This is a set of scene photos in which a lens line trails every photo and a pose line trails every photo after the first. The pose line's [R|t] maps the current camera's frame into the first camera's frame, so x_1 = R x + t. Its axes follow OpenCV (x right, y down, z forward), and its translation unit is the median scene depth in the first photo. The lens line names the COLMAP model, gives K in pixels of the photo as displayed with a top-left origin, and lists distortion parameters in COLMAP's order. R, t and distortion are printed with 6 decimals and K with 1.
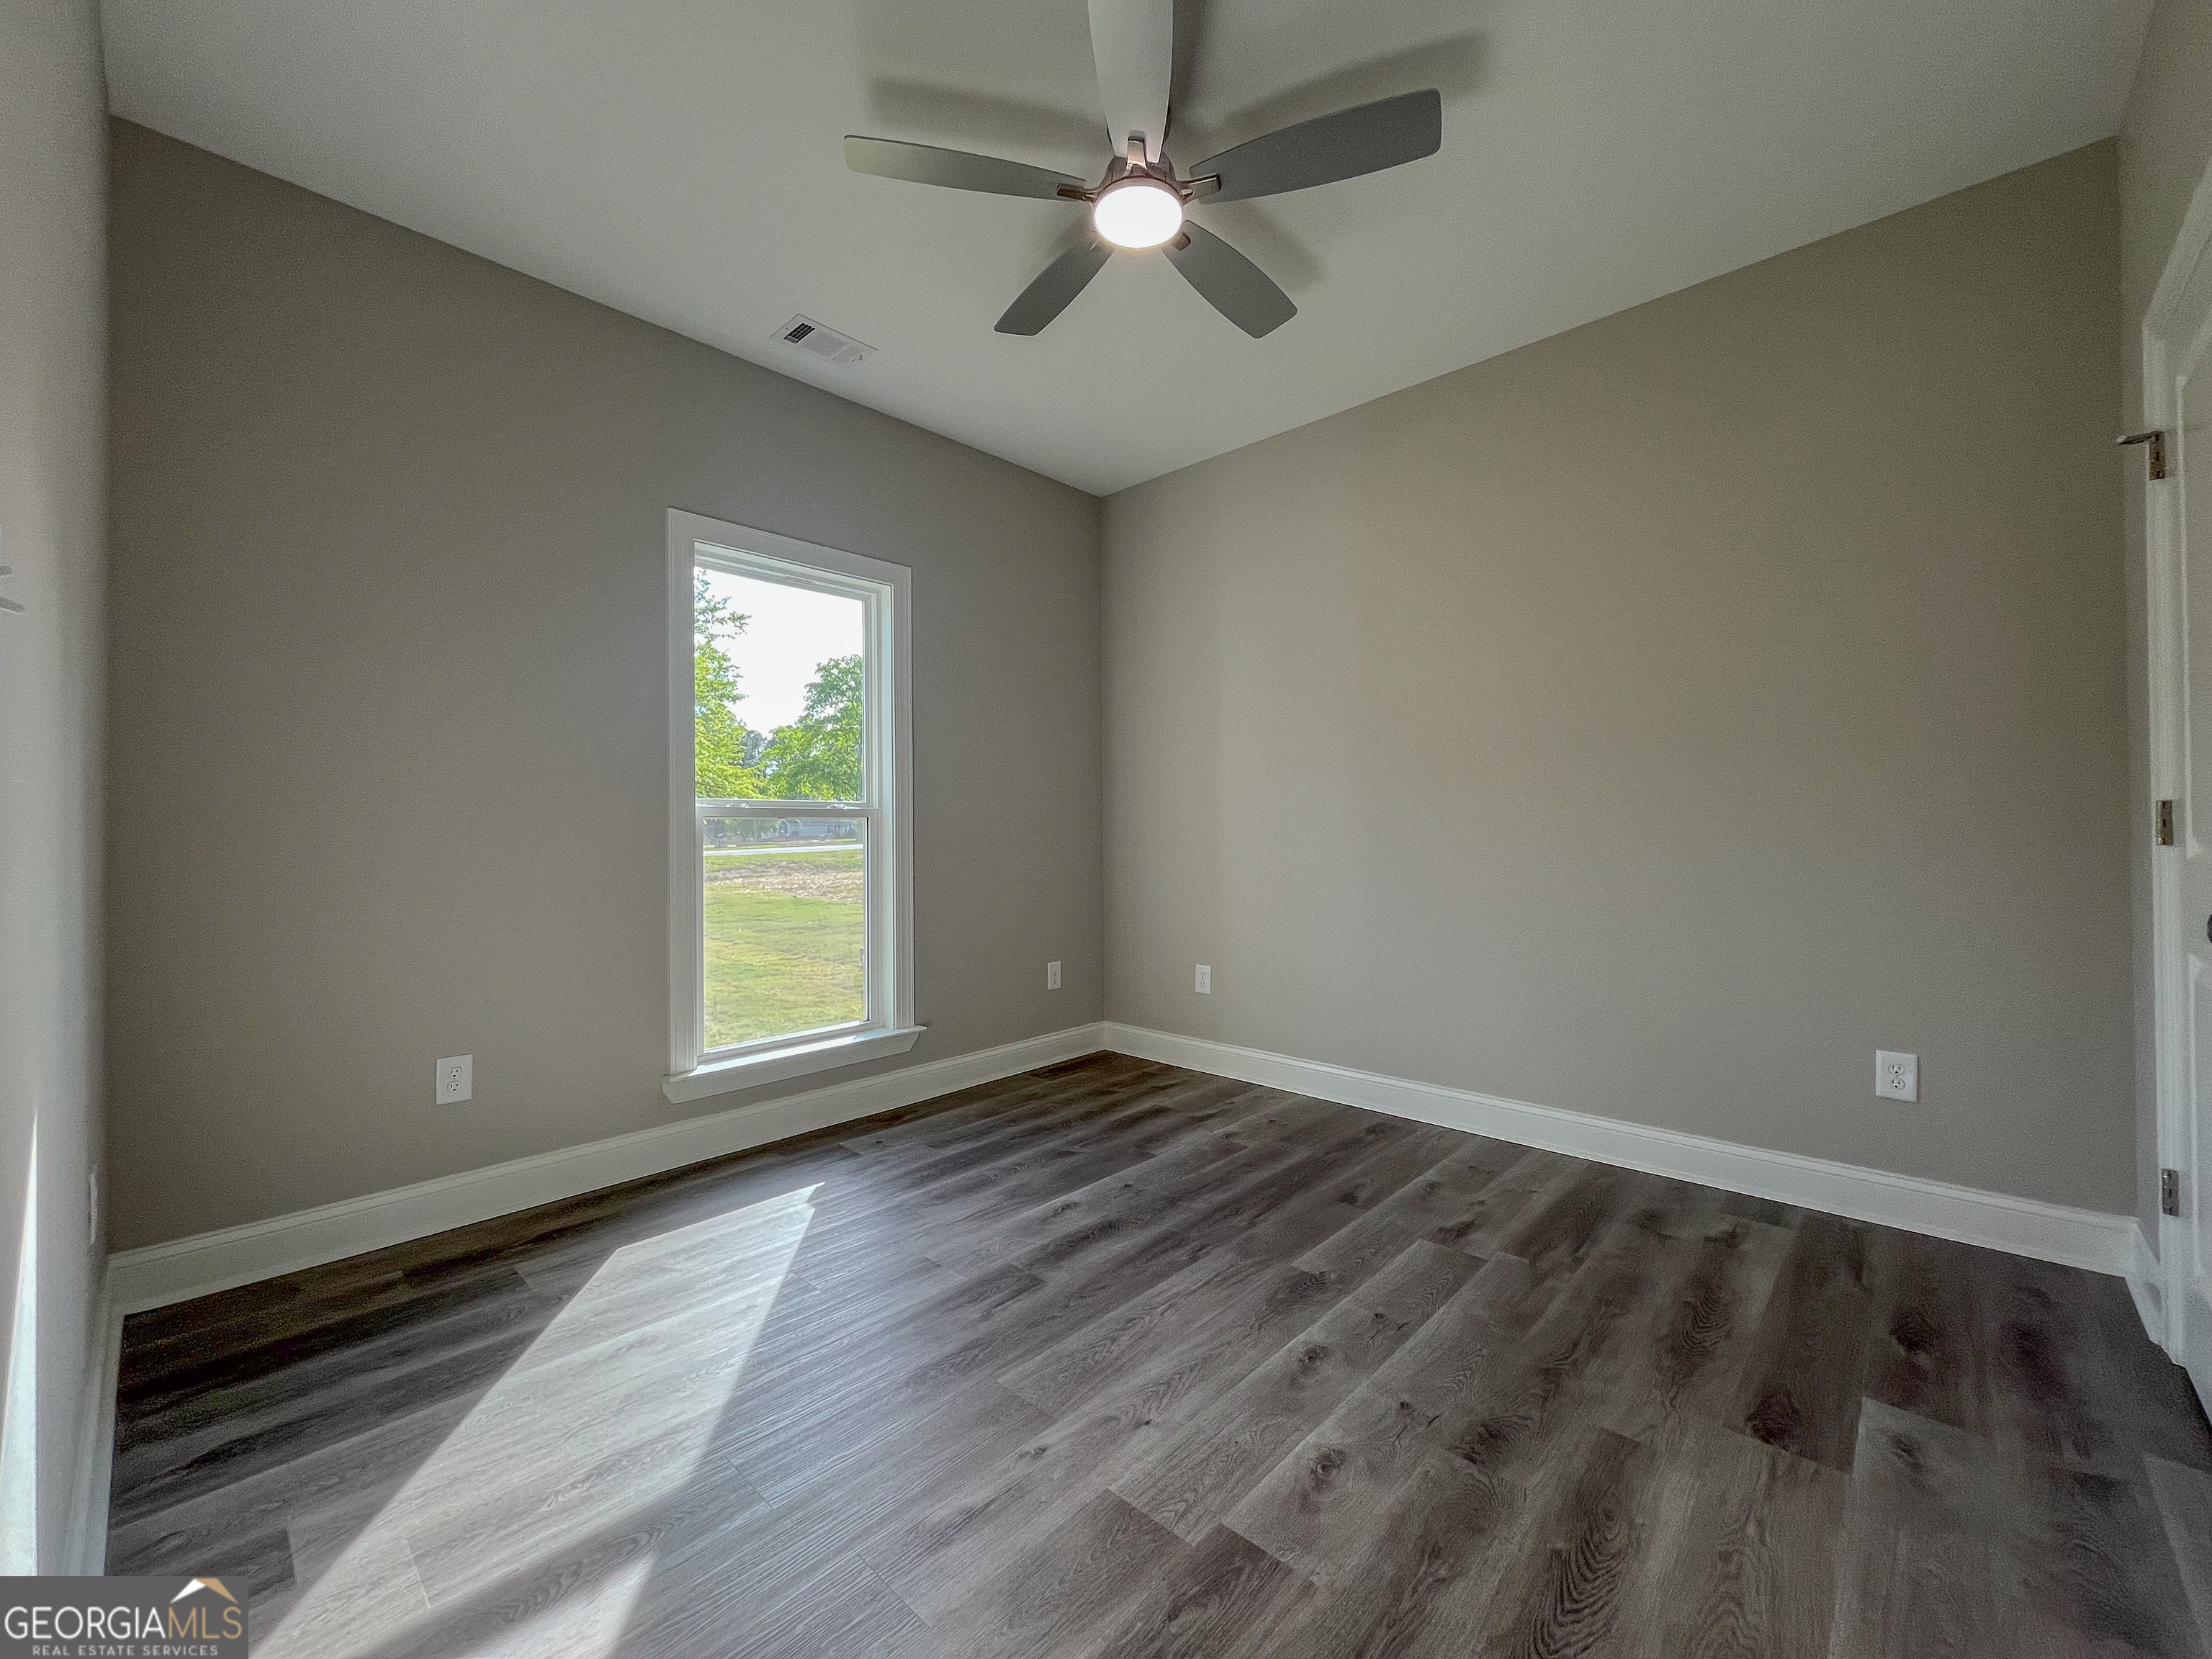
lens RADIAL K [[886.9, 0, 1104.4], [0, 886.9, 823.9], [0, 0, 1]] dist [-0.000414, 0.000430]
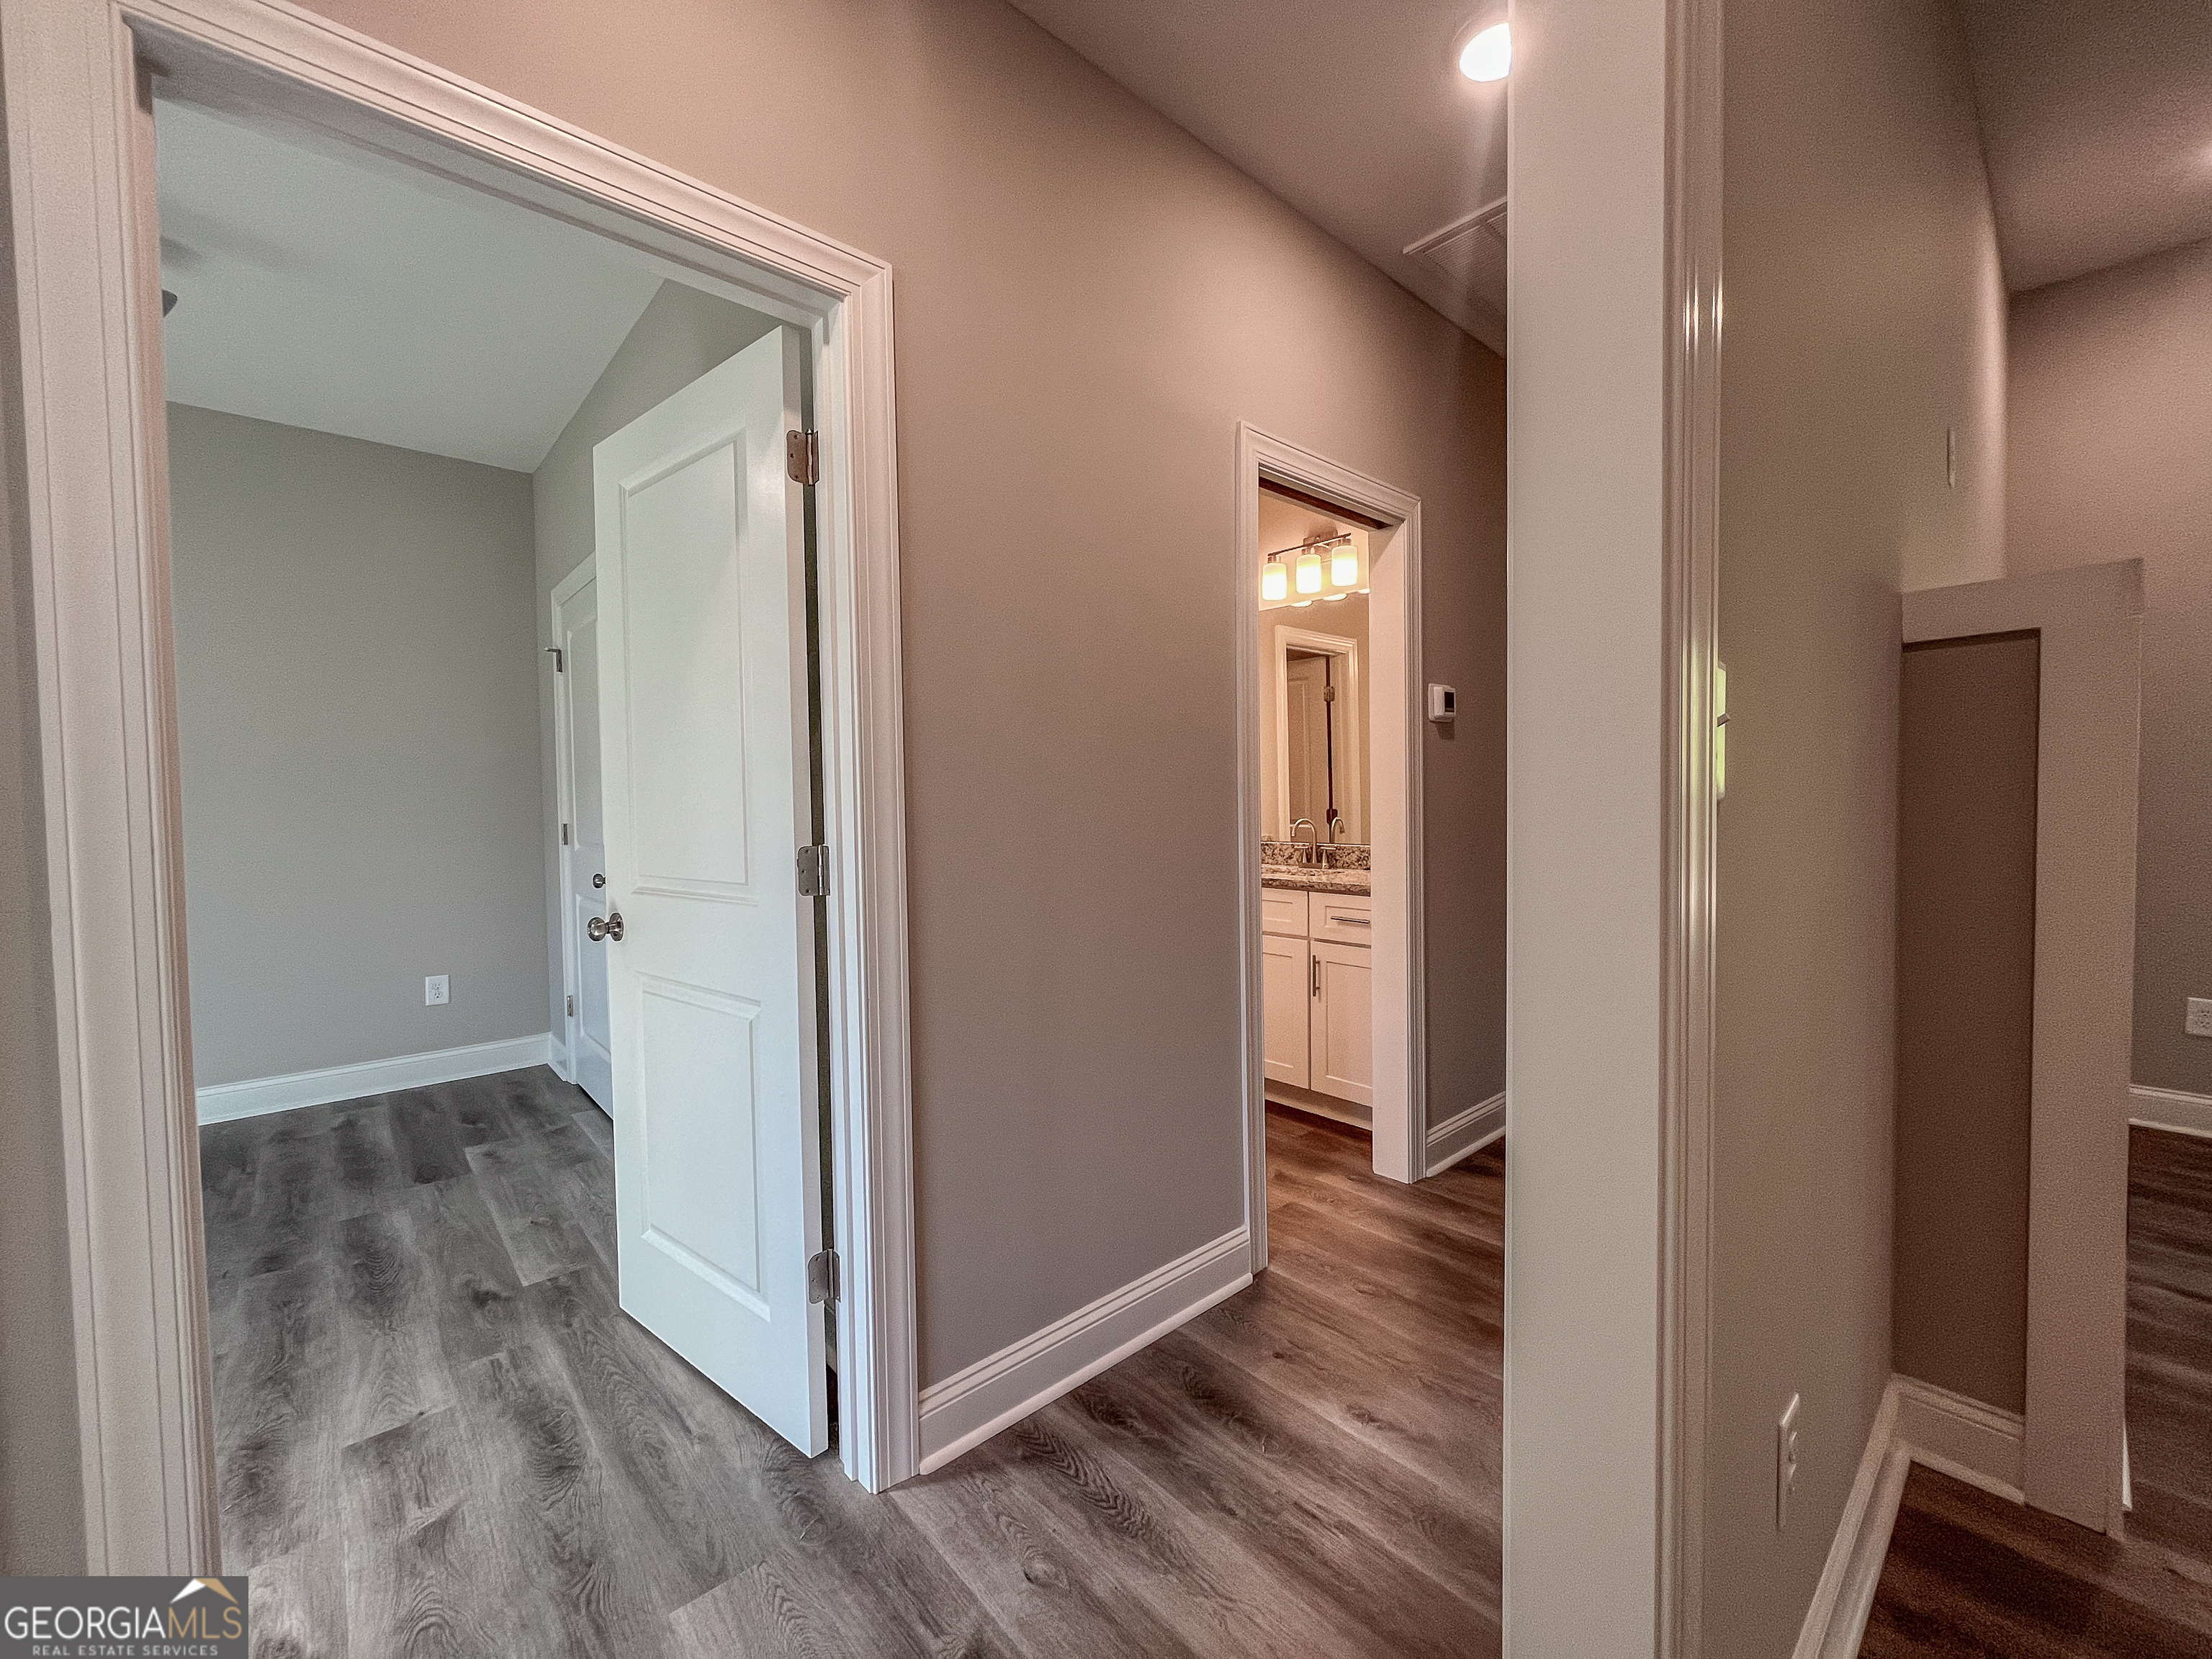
lens RADIAL K [[888.8, 0, 1099.6], [0, 888.8, 825.6], [0, 0, 1]] dist [-0.002819, 0.000372]
pose [[0.090697, -0.022541, 0.995623, -0.804339], [0.003580, 0.999745, 0.022308, -0.064286], [-0.995872, 0.001541, 0.090755, -0.467950]]
